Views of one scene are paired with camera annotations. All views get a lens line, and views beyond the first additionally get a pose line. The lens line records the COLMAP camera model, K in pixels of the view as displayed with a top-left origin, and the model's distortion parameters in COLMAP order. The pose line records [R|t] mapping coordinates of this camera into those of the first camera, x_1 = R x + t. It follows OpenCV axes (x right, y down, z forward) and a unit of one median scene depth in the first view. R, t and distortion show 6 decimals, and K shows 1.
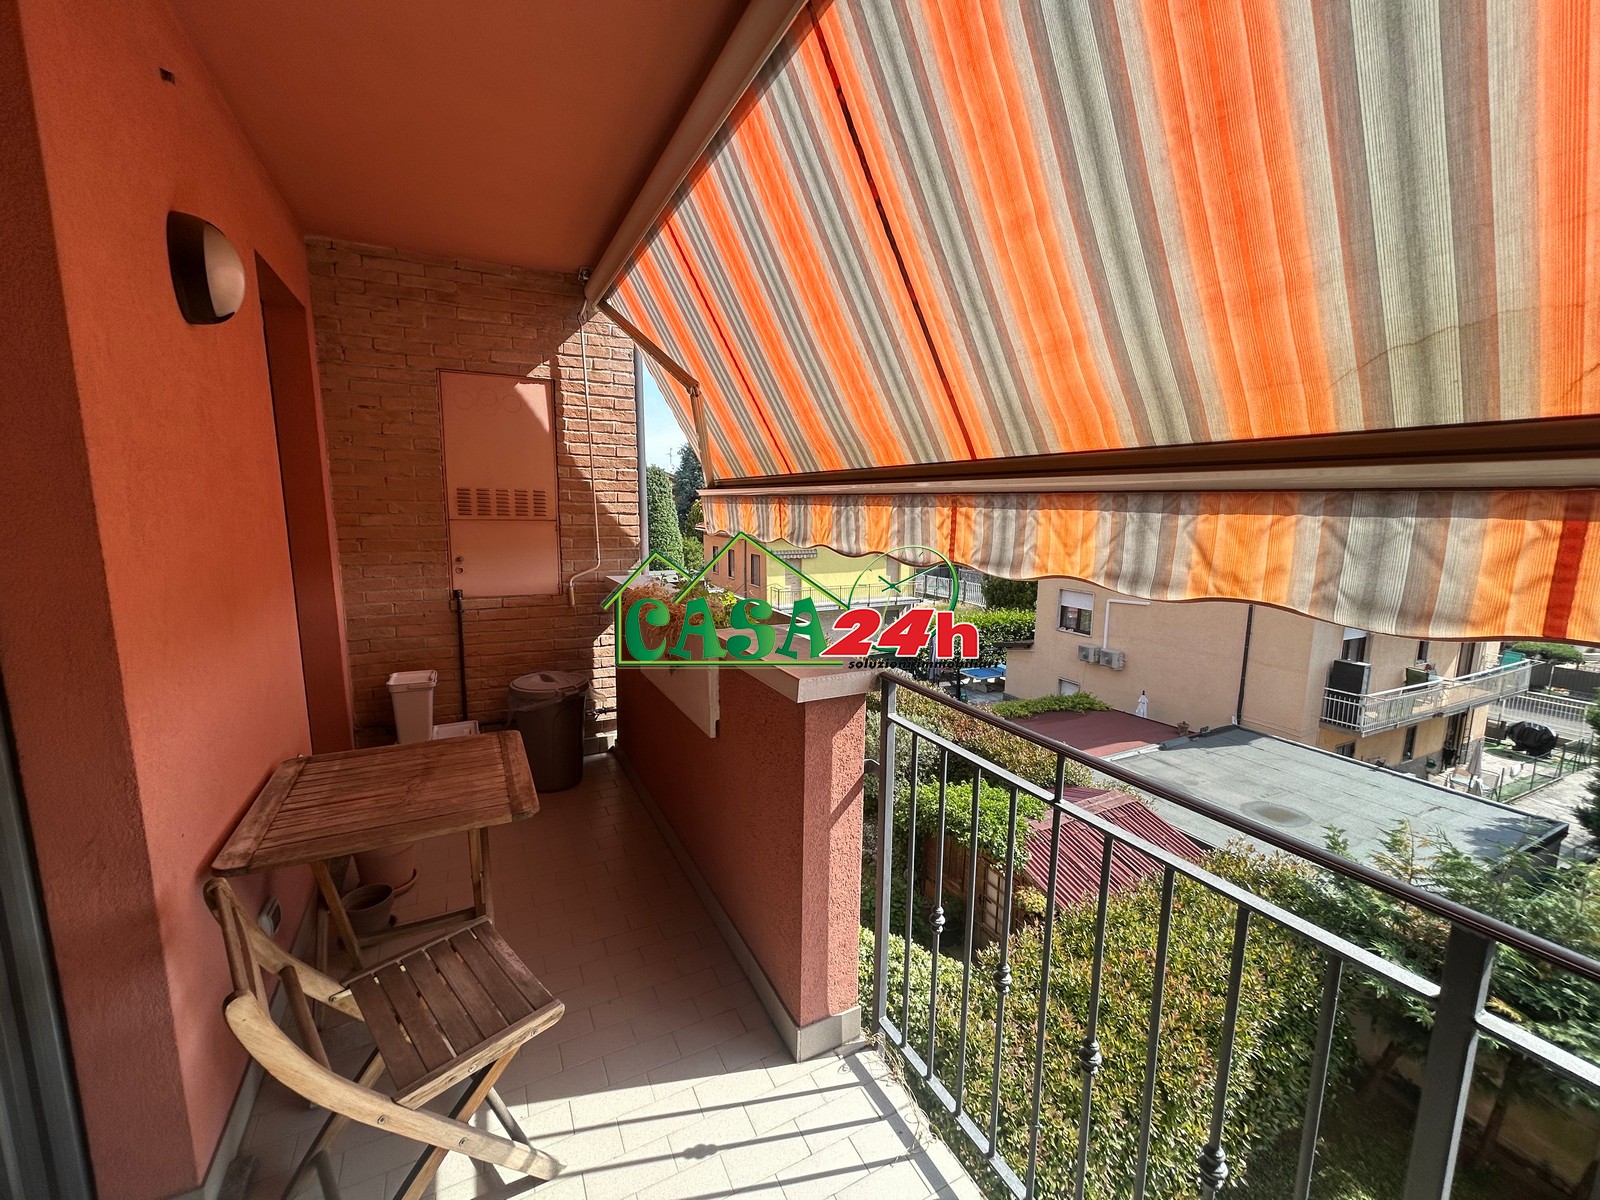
lens RADIAL K [[639.8, 0, 797.5], [0, 639.8, 599.8], [0, 0, 1]] dist [-0.000003, -0.000313]
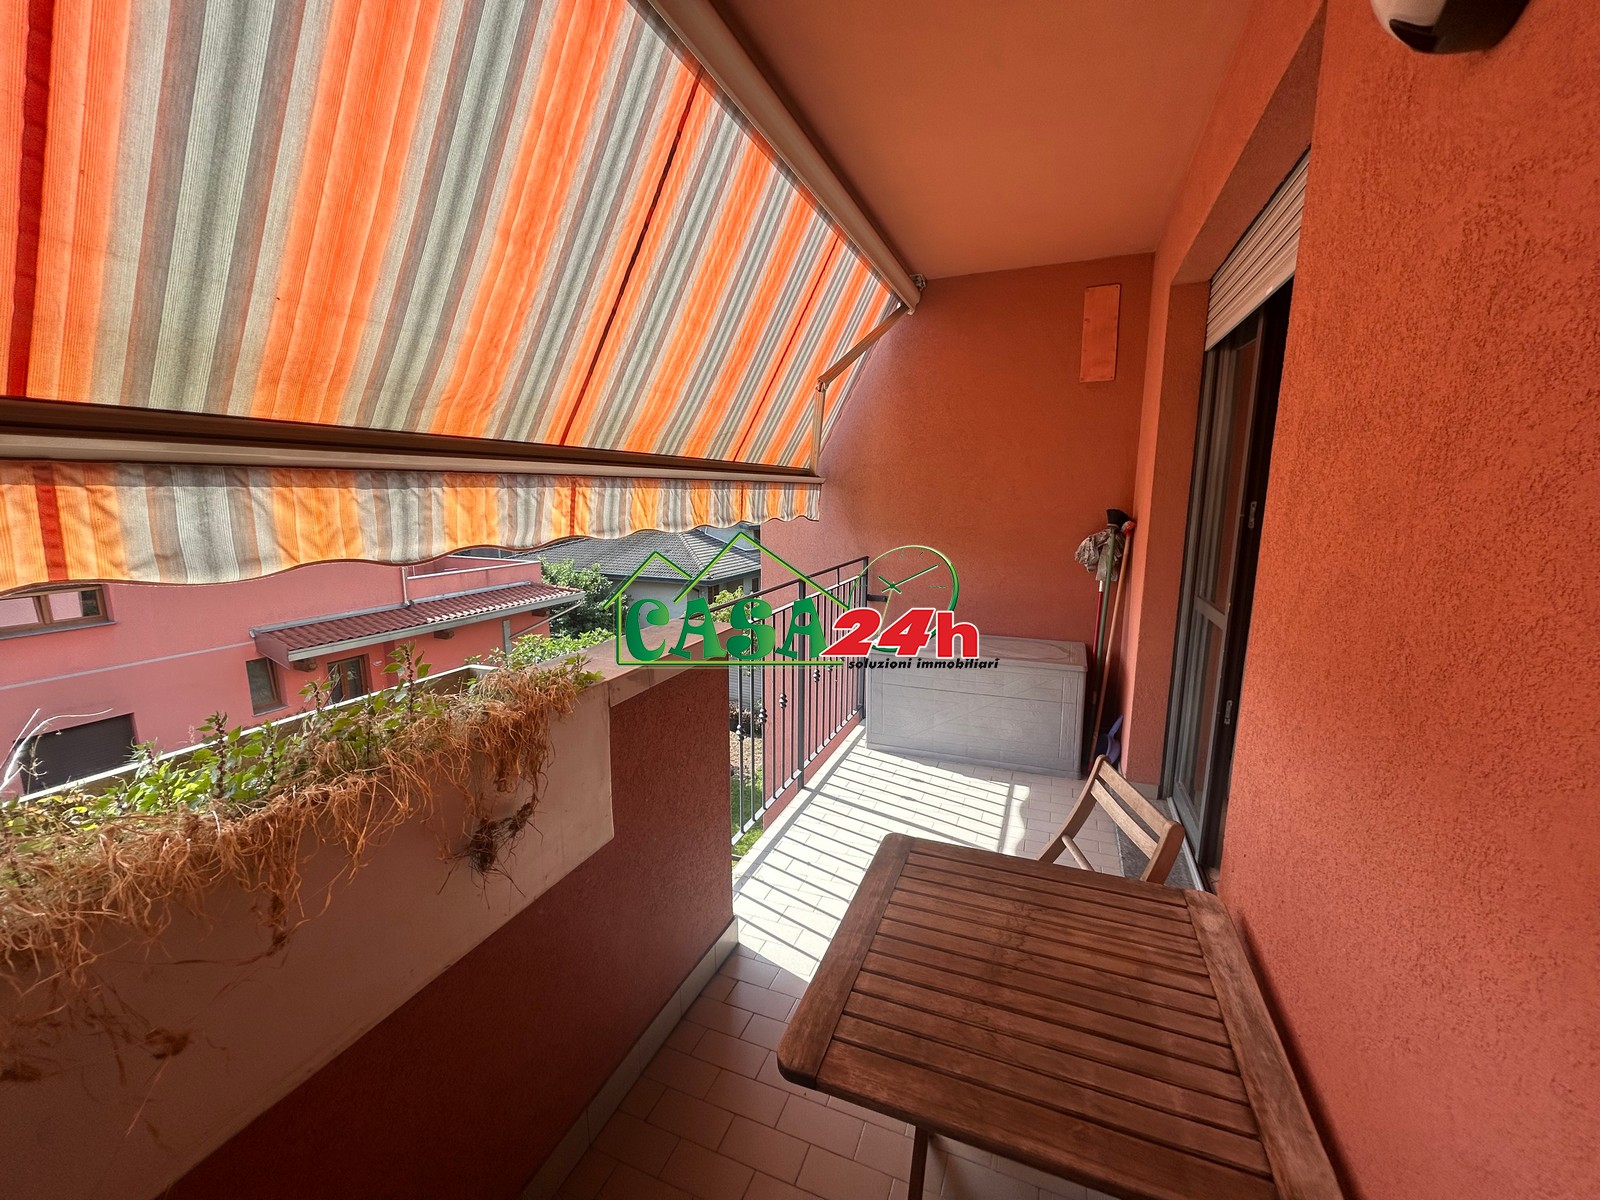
lens RADIAL K [[639.8, 0, 797.5], [0, 639.8, 599.8], [0, 0, 1]] dist [-0.000003, -0.000313]
pose [[-0.650741, -0.135864, 0.747046, -0.907551], [0.109857, 0.956663, 0.269681, -0.224278], [-0.751311, 0.257561, -0.607614, 1.494420]]
